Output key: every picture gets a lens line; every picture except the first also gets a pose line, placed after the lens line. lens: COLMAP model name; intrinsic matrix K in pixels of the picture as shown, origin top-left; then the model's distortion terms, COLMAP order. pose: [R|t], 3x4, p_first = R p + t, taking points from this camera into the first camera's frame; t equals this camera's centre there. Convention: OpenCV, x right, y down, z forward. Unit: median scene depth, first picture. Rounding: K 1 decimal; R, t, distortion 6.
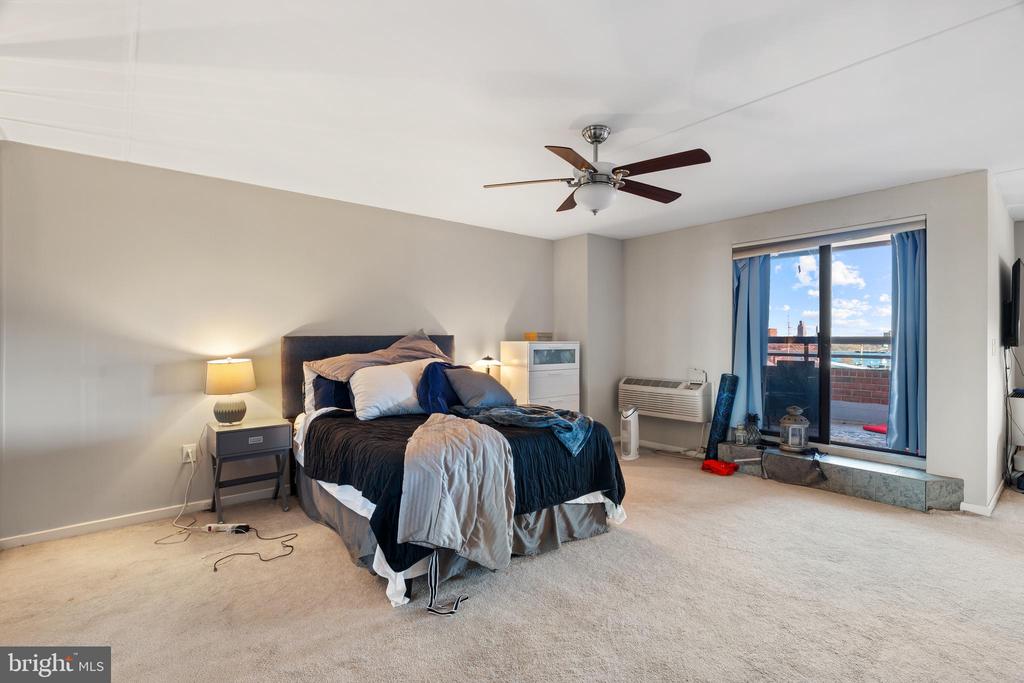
lens RADIAL K [[481.4, 0, 513.8], [0, 481.4, 334.5], [0, 0, 1]] dist [-0.000739, -0.000713]
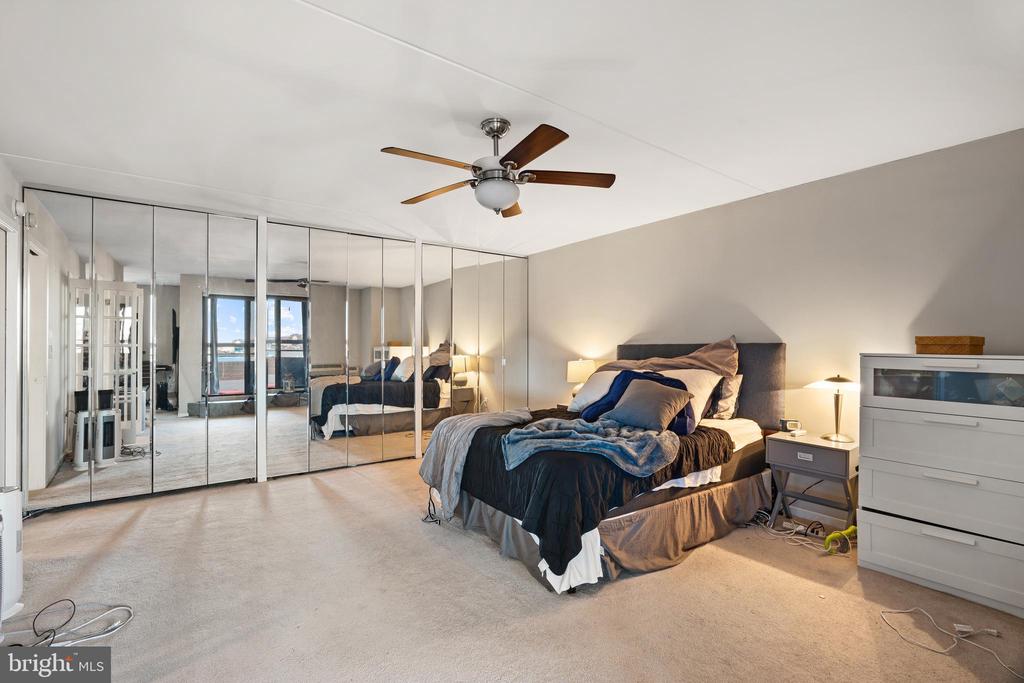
lens RADIAL K [[481.4, 0, 513.8], [0, 481.4, 334.5], [0, 0, 1]] dist [-0.000739, -0.000713]
pose [[-0.062342, -0.019880, -0.997857, 0.777883], [0.003752, 0.999790, -0.020153, 0.002313], [0.998048, -0.005001, -0.062254, 0.766812]]
